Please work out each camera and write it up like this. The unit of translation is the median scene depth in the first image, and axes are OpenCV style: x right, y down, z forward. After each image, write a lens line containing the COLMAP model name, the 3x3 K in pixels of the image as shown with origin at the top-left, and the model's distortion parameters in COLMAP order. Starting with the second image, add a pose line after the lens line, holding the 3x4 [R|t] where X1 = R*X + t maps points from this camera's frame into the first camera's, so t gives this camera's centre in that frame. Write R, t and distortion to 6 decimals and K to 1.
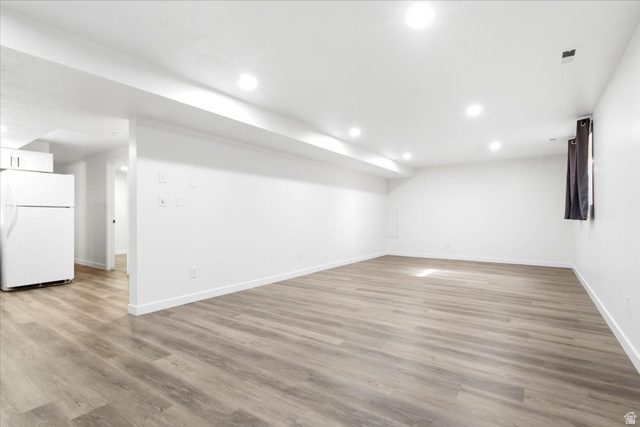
lens RADIAL K [[312.5, 0, 318.3], [0, 312.5, 214.5], [0, 0, 1]] dist [-0.013661, -0.000371]
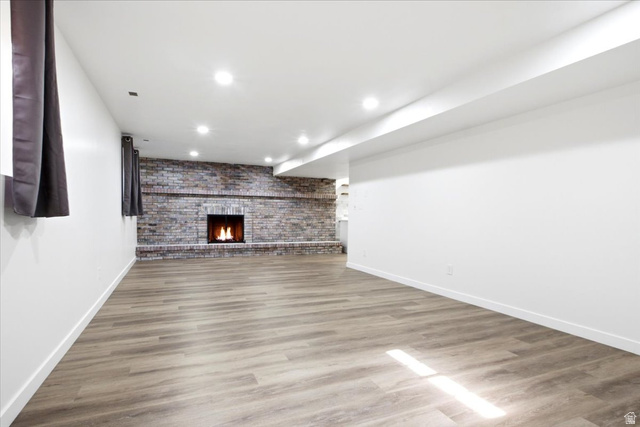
lens RADIAL K [[312.5, 0, 318.8], [0, 312.5, 211.7], [0, 0, 1]] dist [-0.013661, -0.000371]
pose [[-0.497903, 0.014699, -0.867108, 1.341866], [0.009260, 0.999889, 0.011633, -0.009967], [0.867183, -0.002237, -0.497984, 2.010127]]
